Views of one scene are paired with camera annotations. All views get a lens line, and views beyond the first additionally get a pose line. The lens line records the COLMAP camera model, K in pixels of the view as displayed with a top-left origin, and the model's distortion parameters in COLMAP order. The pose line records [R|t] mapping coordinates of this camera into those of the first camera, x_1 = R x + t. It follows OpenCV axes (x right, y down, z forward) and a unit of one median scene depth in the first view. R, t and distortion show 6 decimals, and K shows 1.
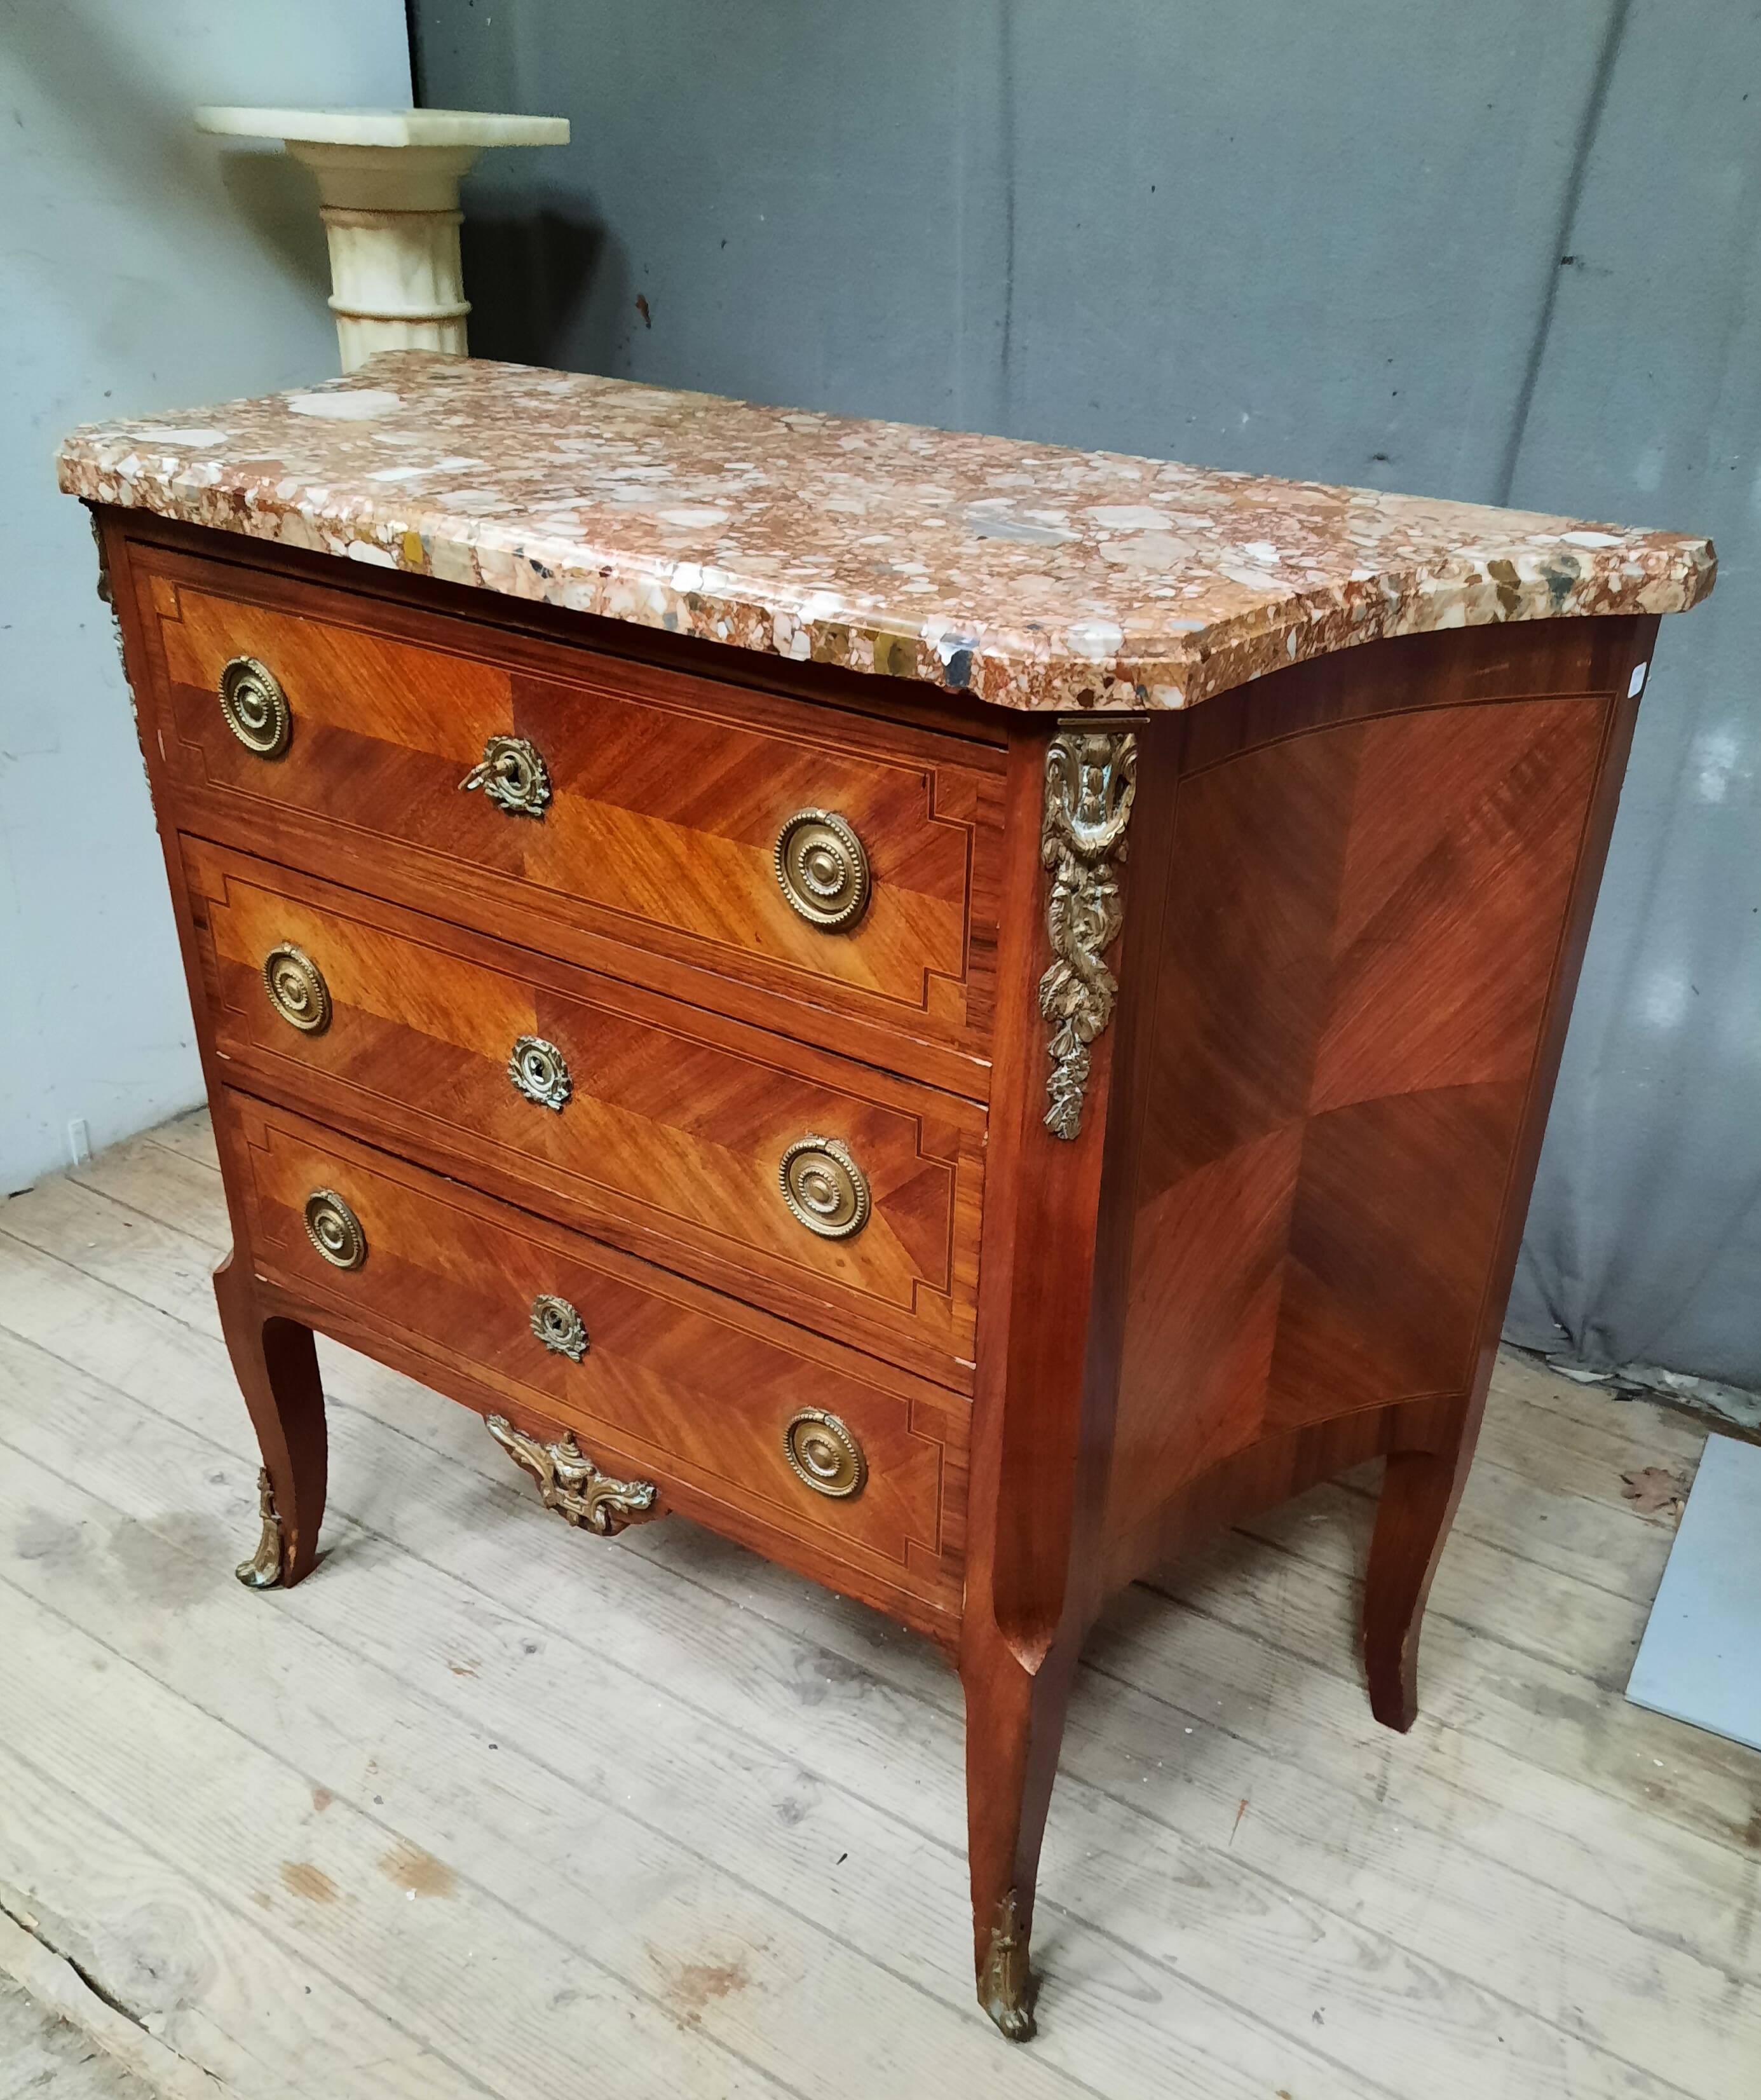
lens RADIAL K [[1867.7, 0, 969.2], [0, 1867.7, 1152.6], [0, 0, 1]] dist [0.063447, -0.103438]
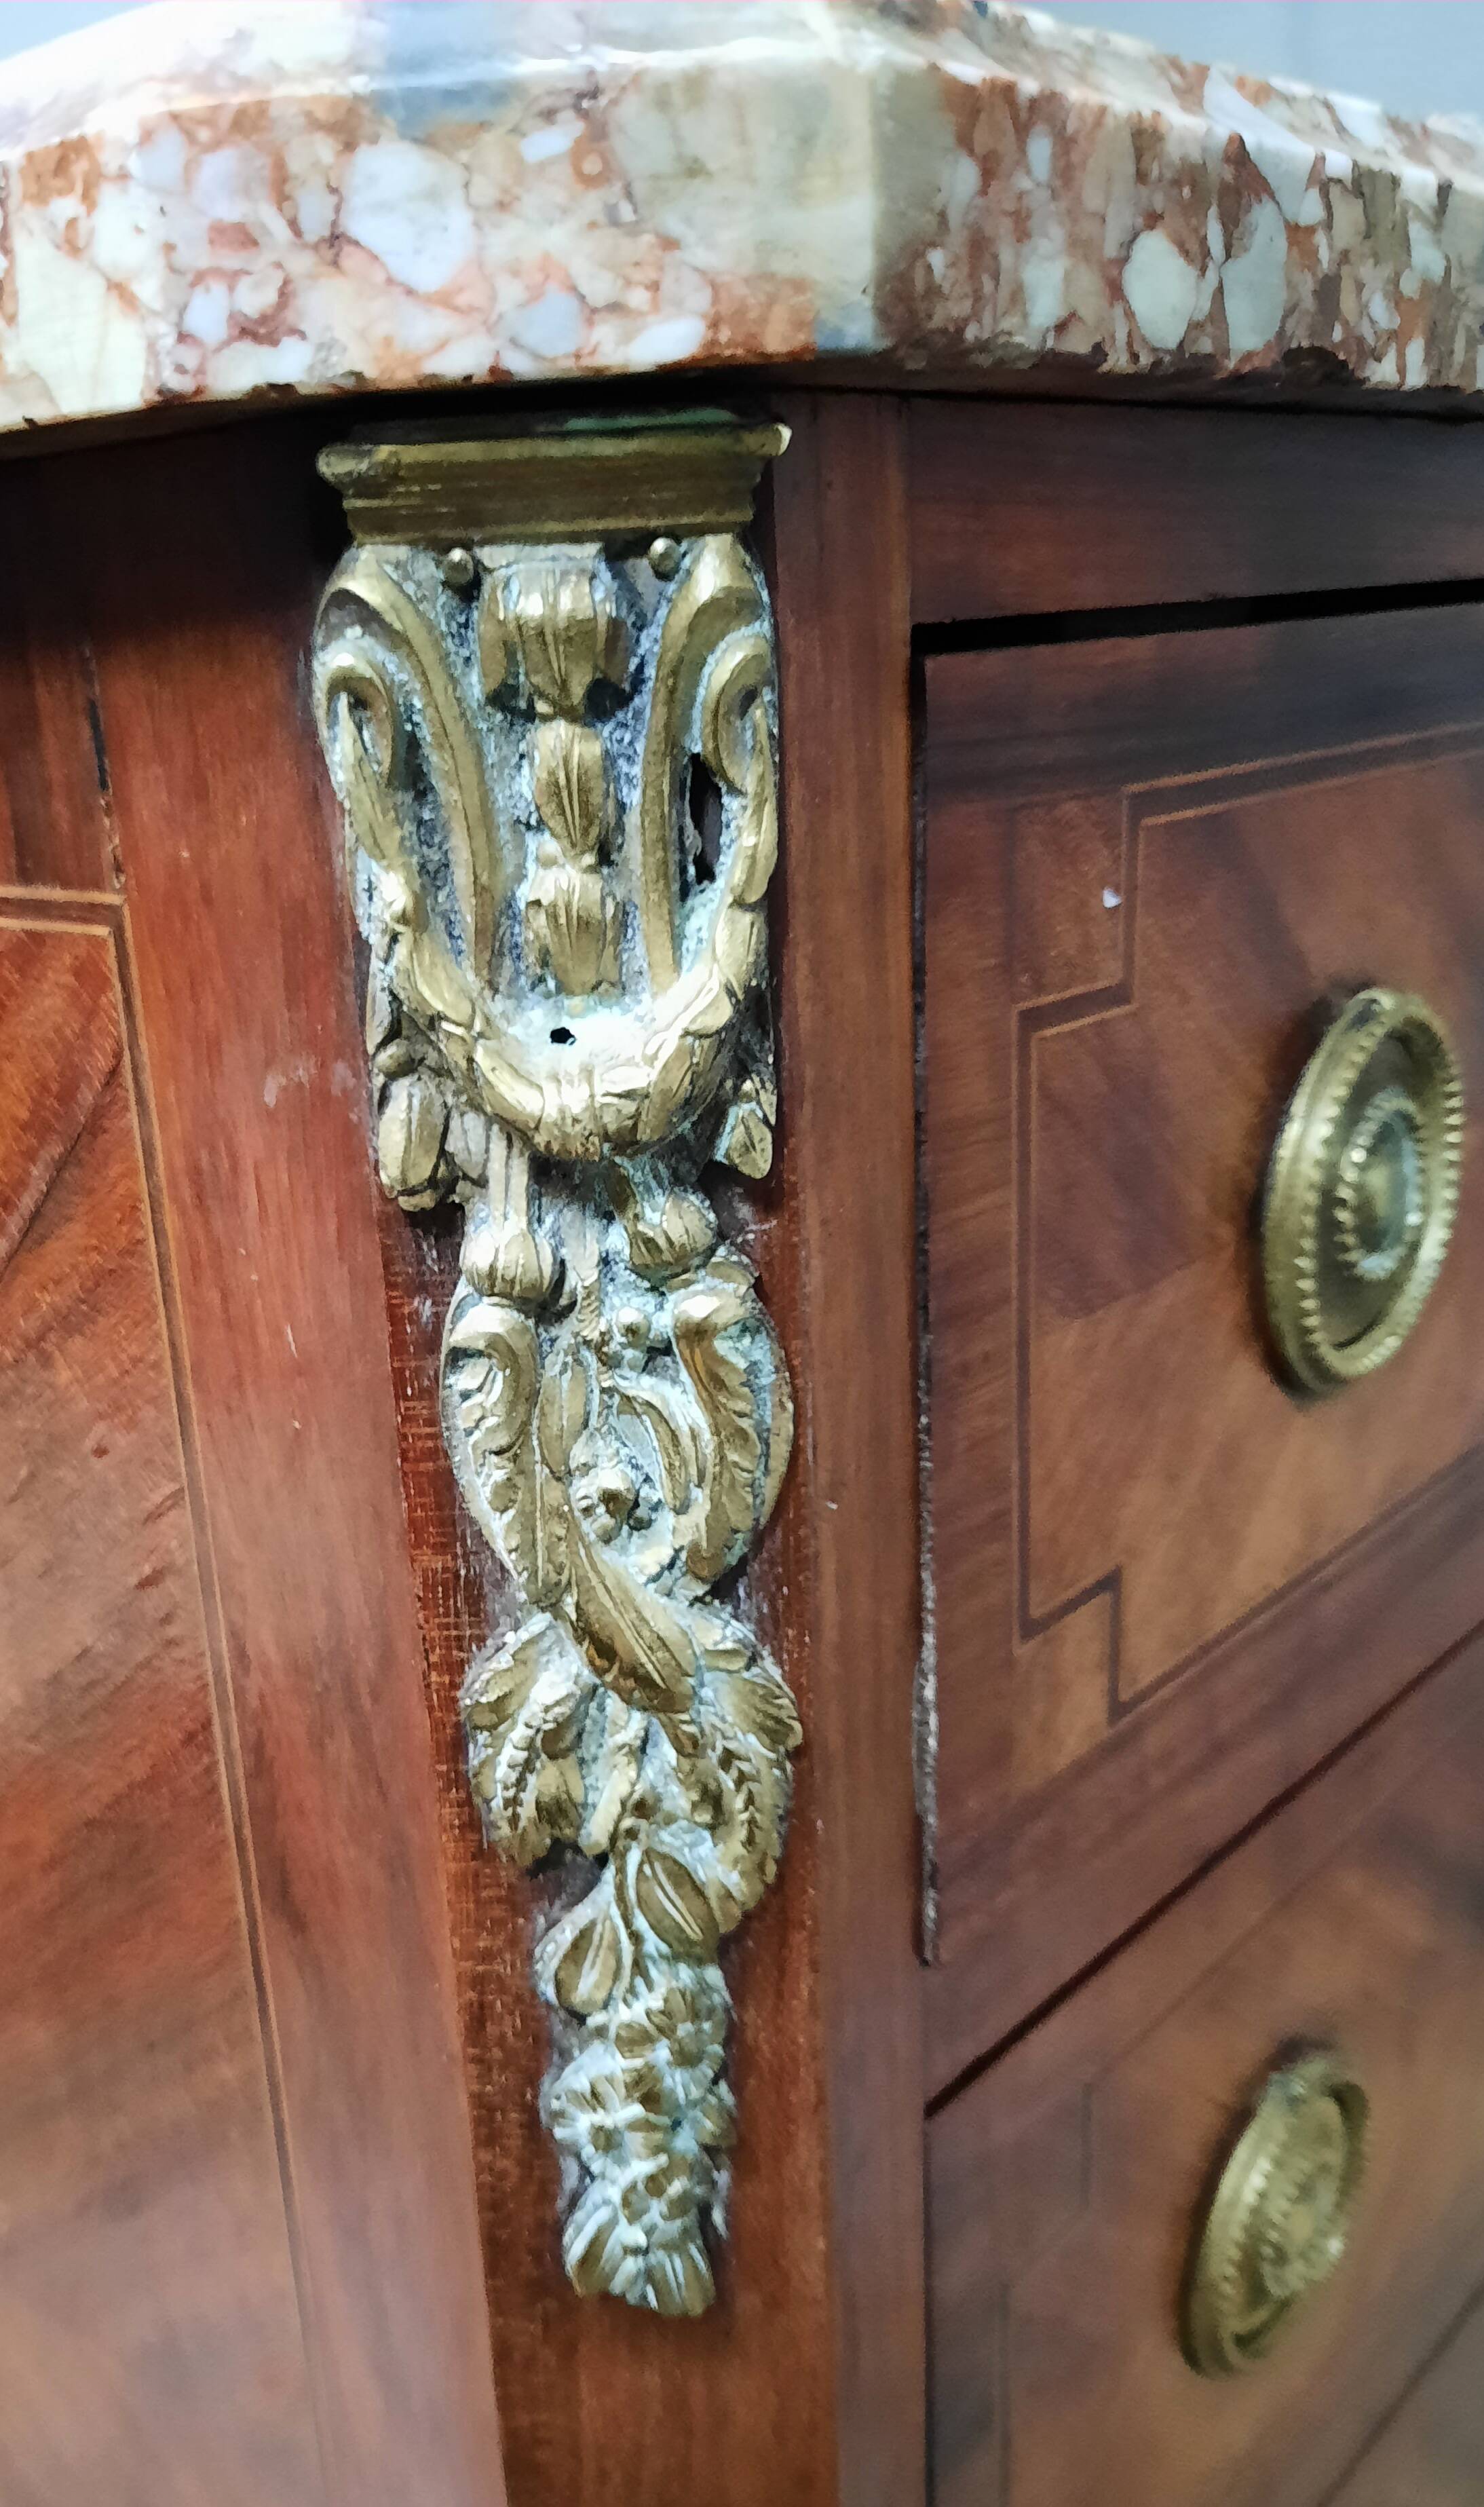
lens RADIAL K [[2109.3, 0, 590.5], [0, 2109.3, 1378.5], [0, 0, 1]] dist [-0.006427, -0.009377]
pose [[0.194626, -0.379006, 0.904696, -0.746104], [0.543033, 0.809725, 0.222398, -0.378247], [-0.816845, 0.447995, 0.363407, 1.127712]]
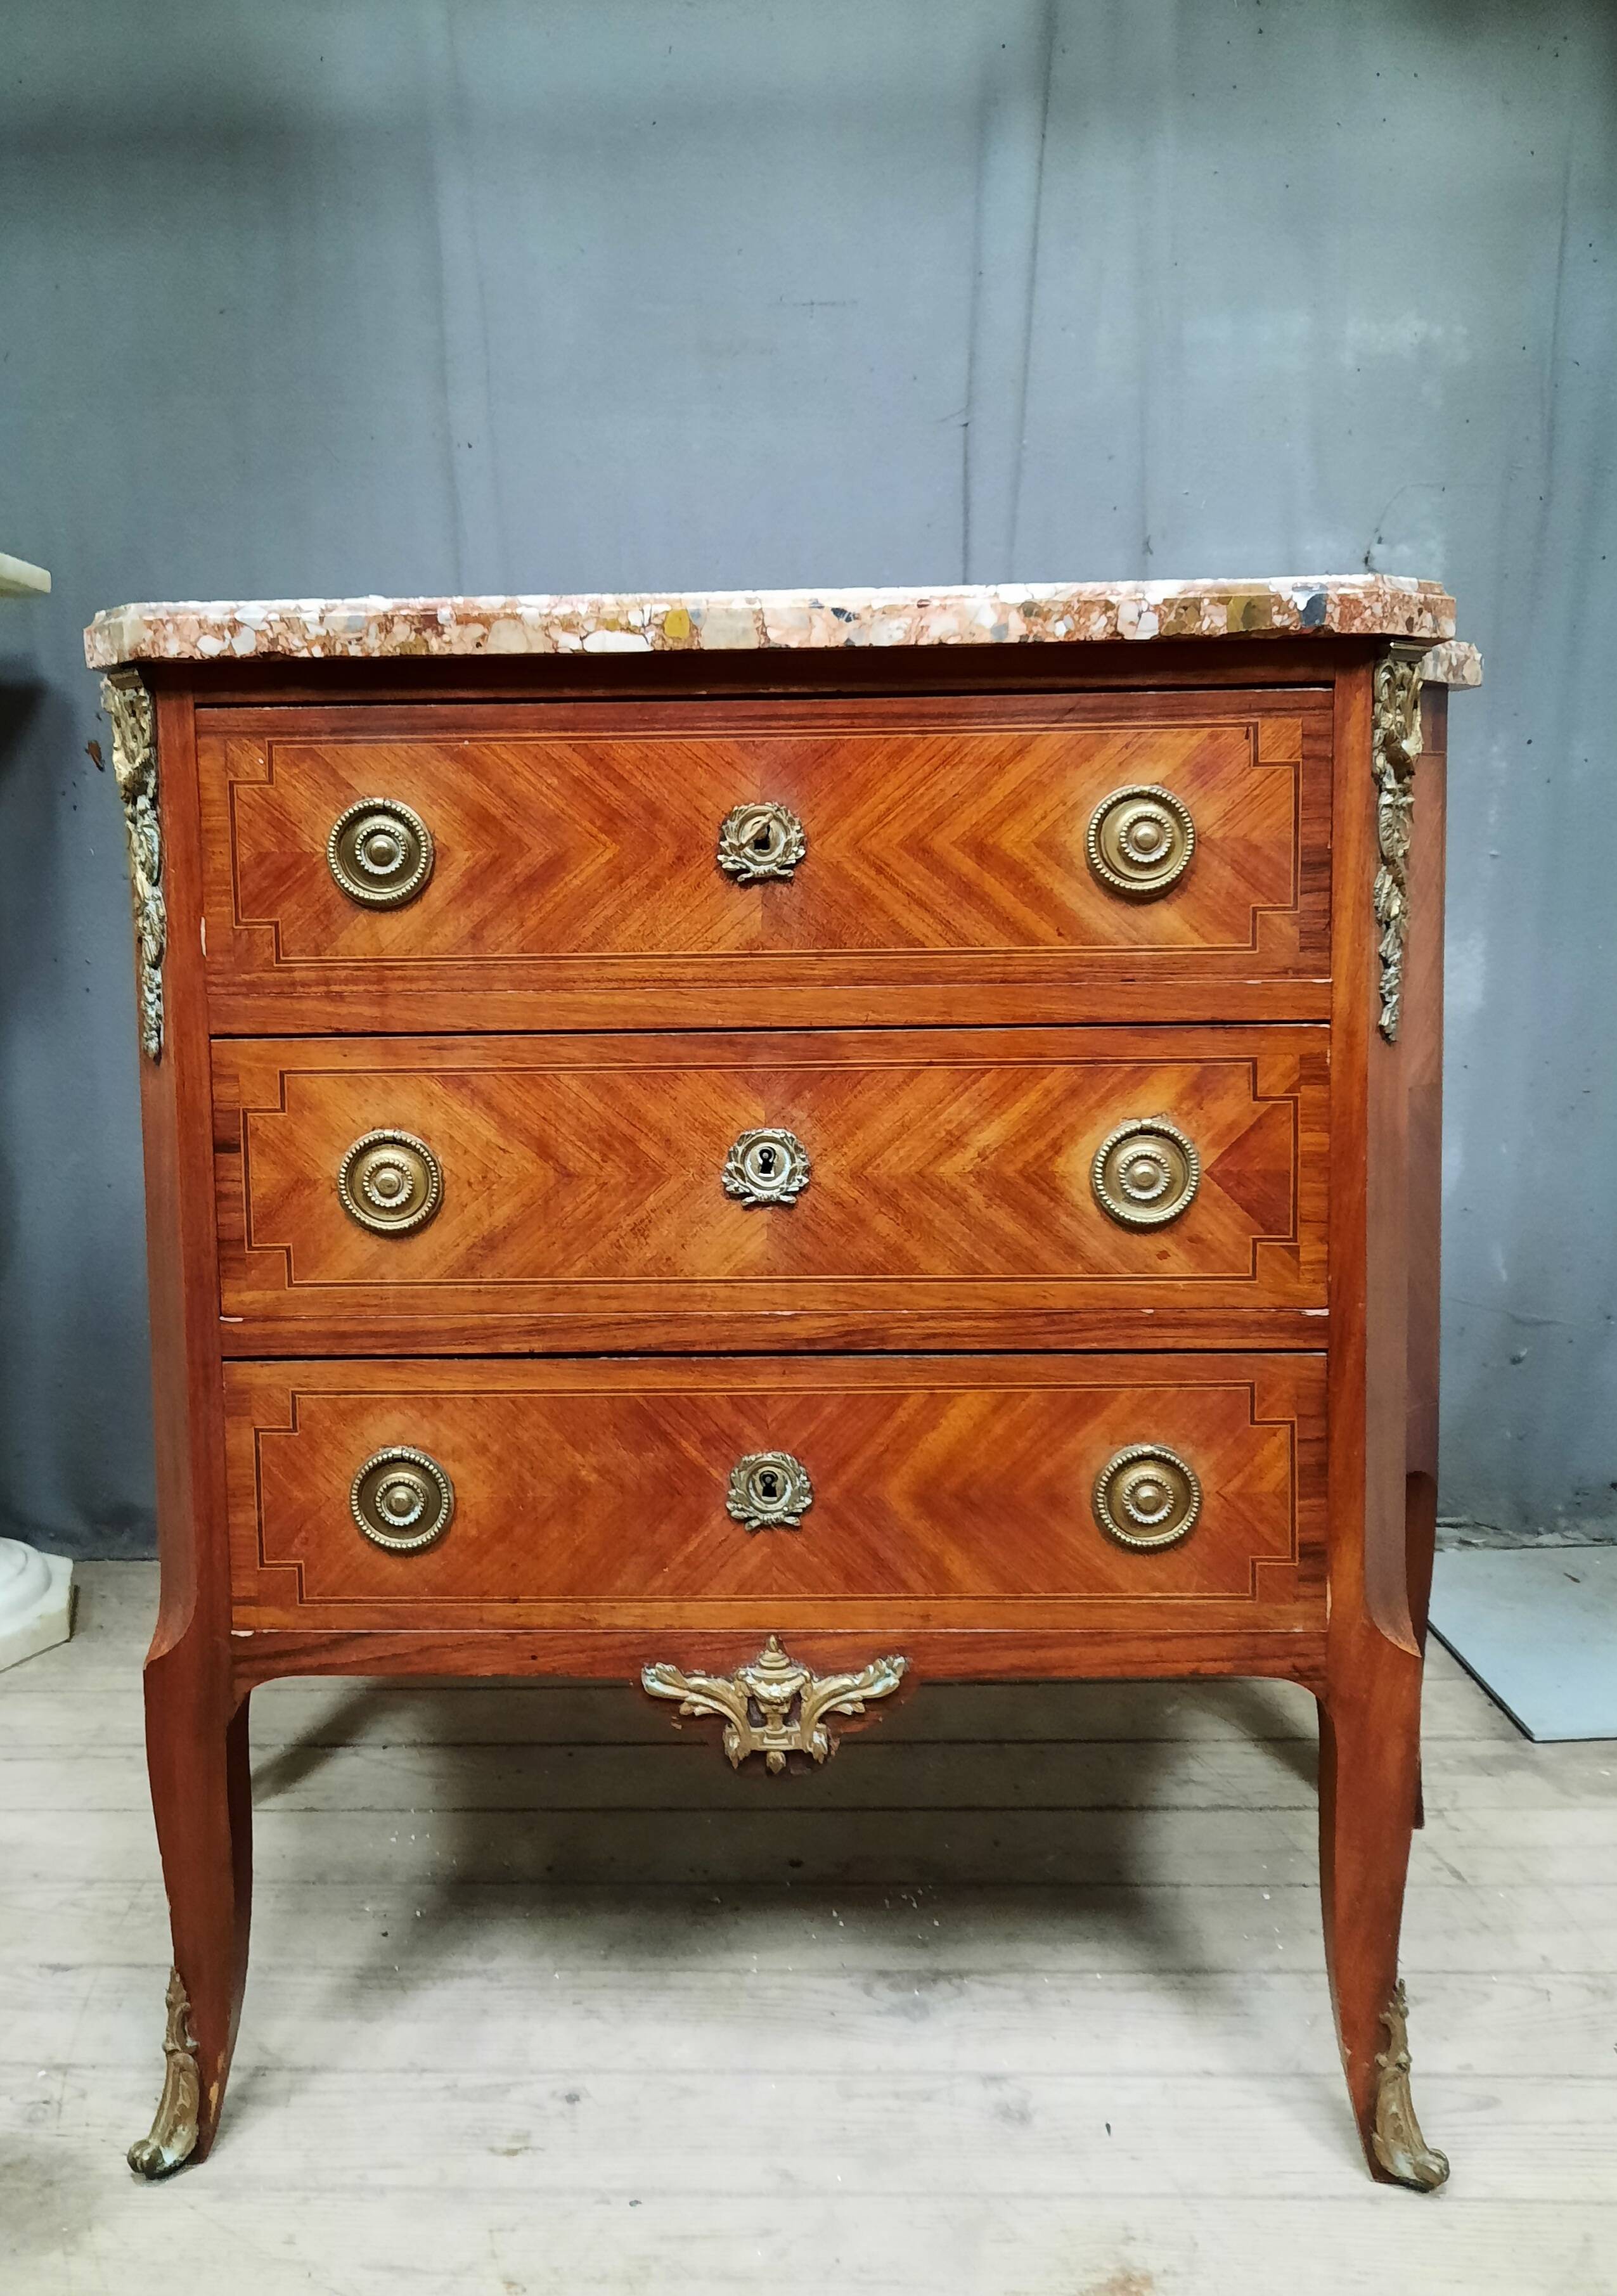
lens RADIAL K [[1853.0, 0, 774.0], [0, 1853.0, 1014.5], [0, 0, 1]] dist [0.051188, -0.063106]
pose [[0.858101, -0.100172, 0.503616, -0.777152], [0.297452, 0.896437, -0.328516, 0.220491], [-0.418552, 0.431702, 0.799030, 0.251070]]
